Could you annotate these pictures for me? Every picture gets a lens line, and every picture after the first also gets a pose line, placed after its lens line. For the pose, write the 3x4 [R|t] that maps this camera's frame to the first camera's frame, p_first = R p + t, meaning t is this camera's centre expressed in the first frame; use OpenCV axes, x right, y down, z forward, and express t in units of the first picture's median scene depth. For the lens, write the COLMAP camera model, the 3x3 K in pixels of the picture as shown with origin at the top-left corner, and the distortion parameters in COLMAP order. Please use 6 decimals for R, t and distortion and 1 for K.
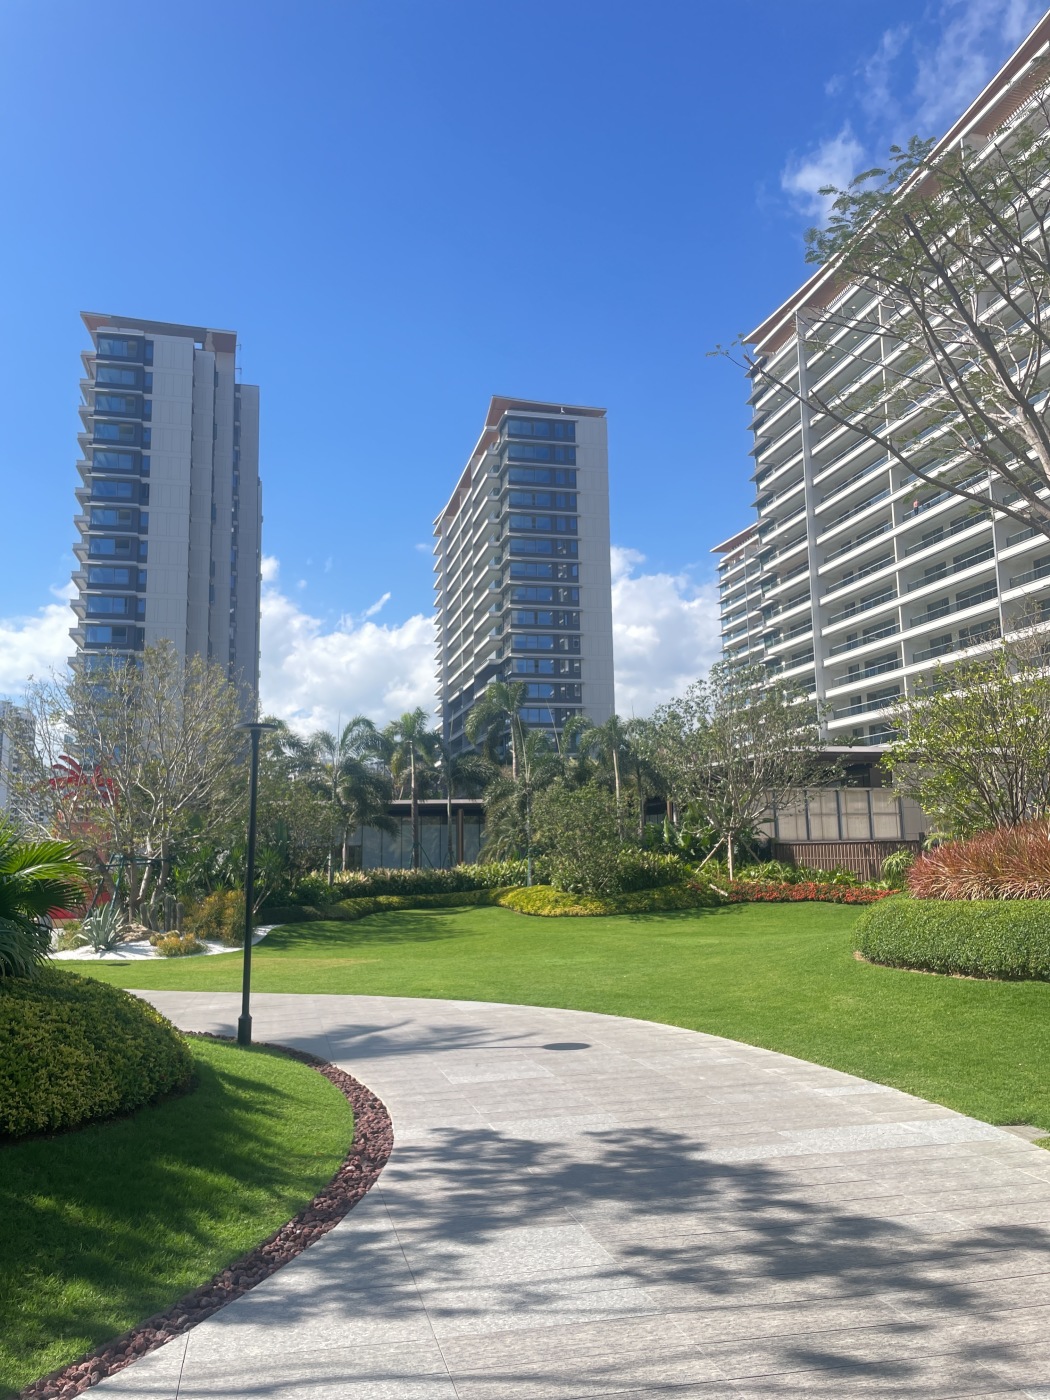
lens RADIAL K [[1059.0, 0, 529.3], [0, 1059.0, 703.6], [0, 0, 1]] dist [0.057250, -0.040698]
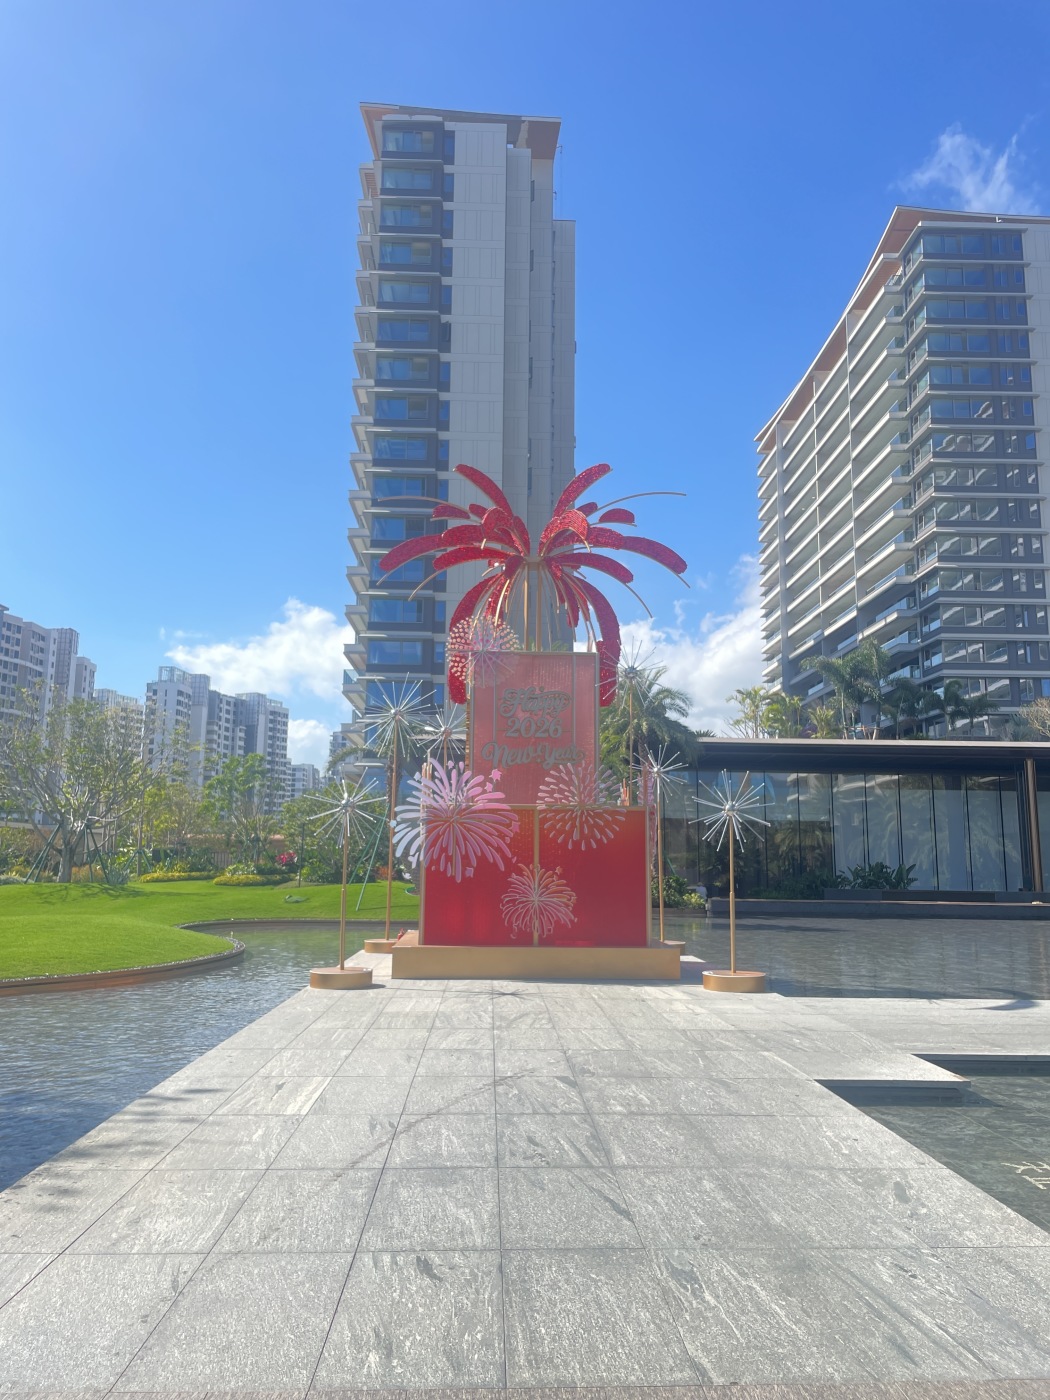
lens RADIAL K [[1059.0, 0, 523.5], [0, 1059.0, 699.5], [0, 0, 1]] dist [0.057250, -0.040698]
pose [[0.977902, -0.006128, -0.208973, -0.141493], [0.003606, 0.999916, -0.012448, 0.051375], [0.209032, 0.011420, 0.977842, 0.274886]]
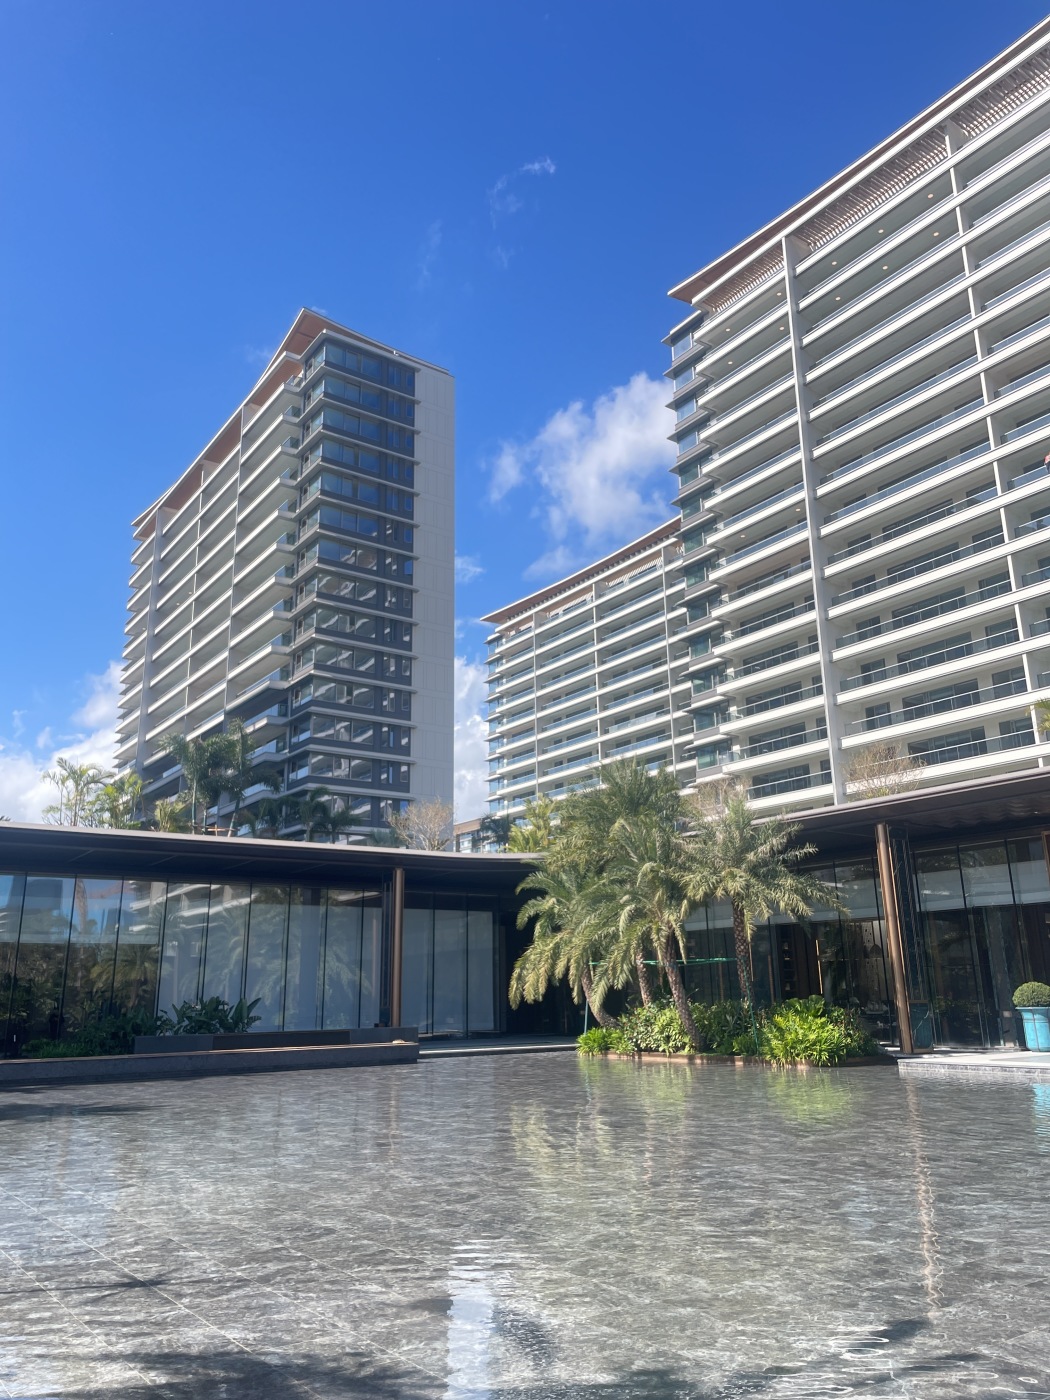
lens RADIAL K [[1059.0, 0, 535.3], [0, 1059.0, 700.9], [0, 0, 1]] dist [0.057250, -0.040698]
pose [[0.926298, 0.104159, 0.362109, -0.130044], [-0.052406, 0.987306, -0.149936, 0.064610], [-0.373129, 0.119908, 0.919998, 0.364386]]
